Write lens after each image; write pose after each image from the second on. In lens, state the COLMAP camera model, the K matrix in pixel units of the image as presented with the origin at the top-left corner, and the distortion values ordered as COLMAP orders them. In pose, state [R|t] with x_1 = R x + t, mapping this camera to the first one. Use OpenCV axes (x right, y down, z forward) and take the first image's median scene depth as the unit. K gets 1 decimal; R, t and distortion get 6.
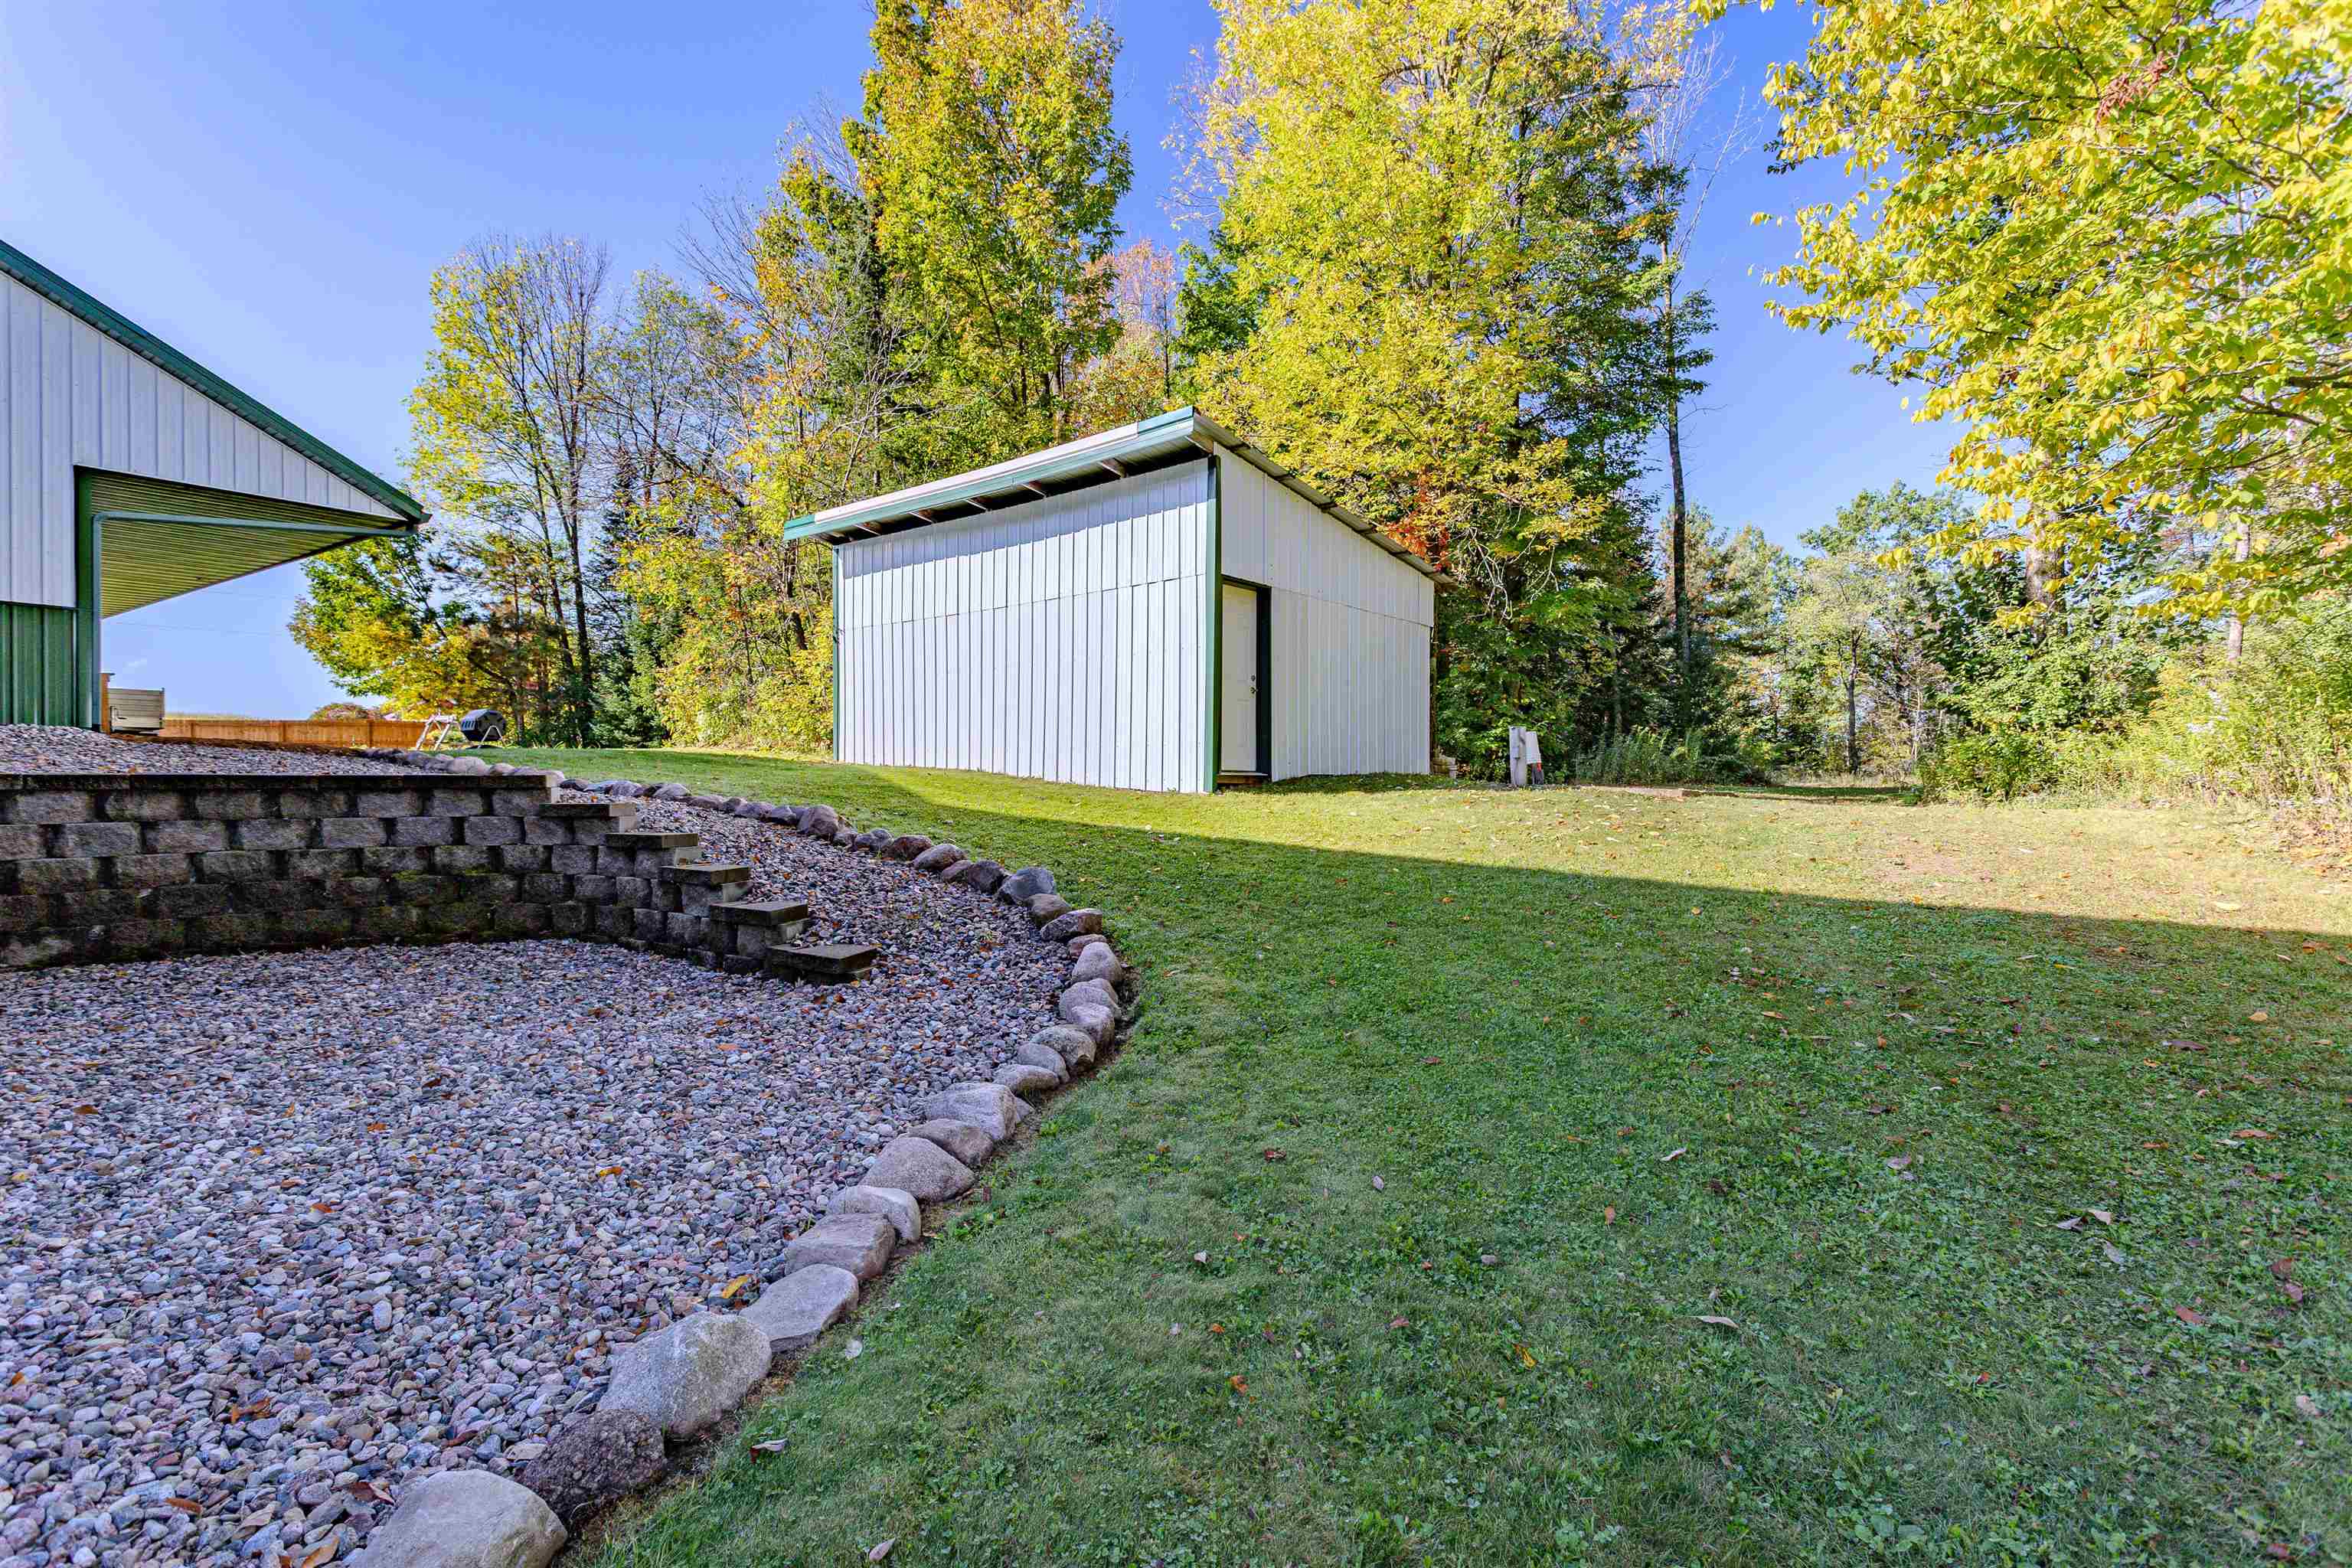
lens RADIAL K [[1103.0, 0, 1176.0], [0, 1103.0, 784.0], [0, 0, 1]] dist [-0.004450, -0.000659]
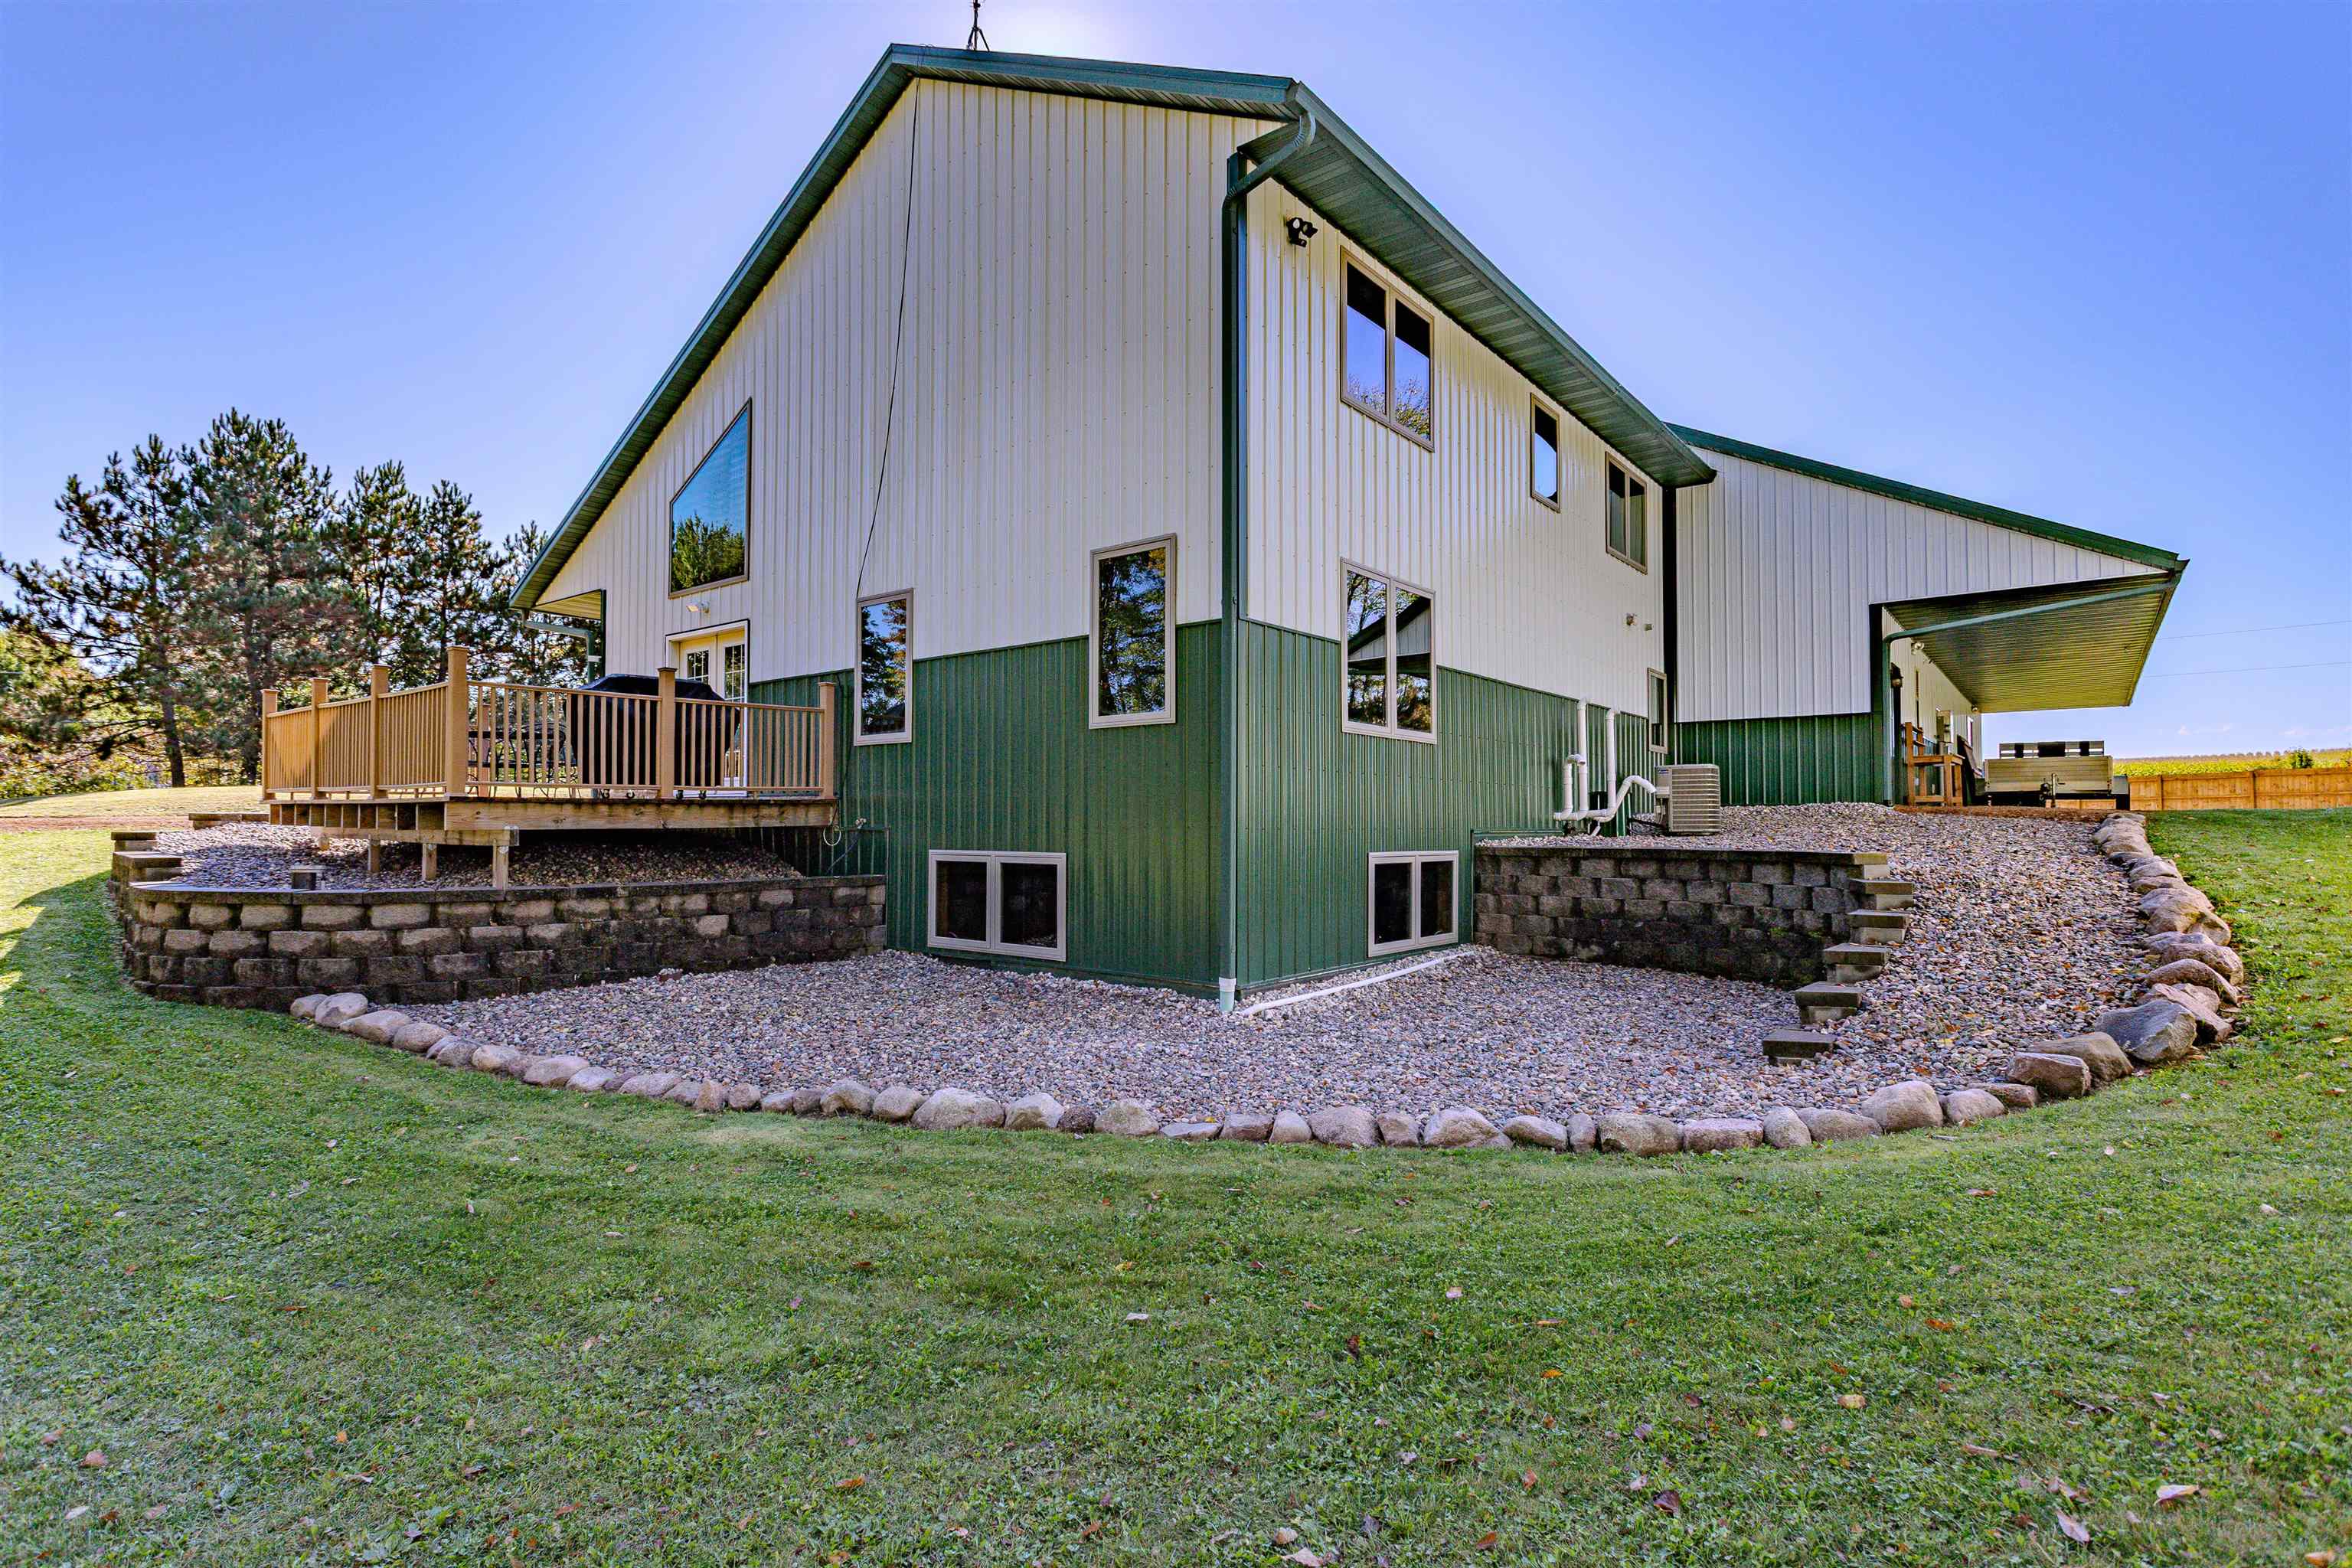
lens RADIAL K [[1142.9, 0, 1190.7], [0, 1142.9, 791.8], [0, 0, 1]] dist [0.017848, -0.000380]
pose [[-0.049602, -0.029340, -0.998338, 0.647993], [-0.003213, 0.999568, -0.029217, -0.035348], [0.998764, 0.001759, -0.049675, 0.392676]]
